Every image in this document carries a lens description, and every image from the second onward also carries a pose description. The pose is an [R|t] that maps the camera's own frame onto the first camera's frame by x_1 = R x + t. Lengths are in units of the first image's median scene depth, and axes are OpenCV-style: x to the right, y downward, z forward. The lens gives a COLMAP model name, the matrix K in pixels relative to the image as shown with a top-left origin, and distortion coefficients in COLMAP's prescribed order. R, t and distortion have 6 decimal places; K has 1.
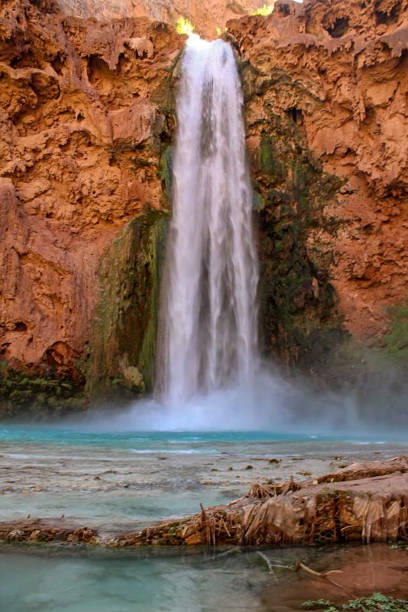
lens RADIAL K [[500.7, 0, 204.0], [0, 500.7, 306.0], [0, 0, 1]] dist [-0.197852, 0.178886]
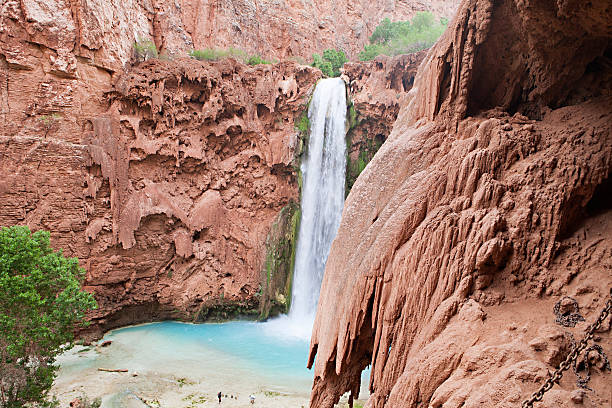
lens RADIAL K [[425.3, 0, 306.0], [0, 425.3, 204.0], [0, 0, 1]] dist [-0.114069, 0.085001]
pose [[0.991155, 0.049622, -0.123084, 0.136943], [-0.019505, 0.971863, 0.234739, -0.567110], [0.131269, -0.230262, 0.964234, -0.531662]]
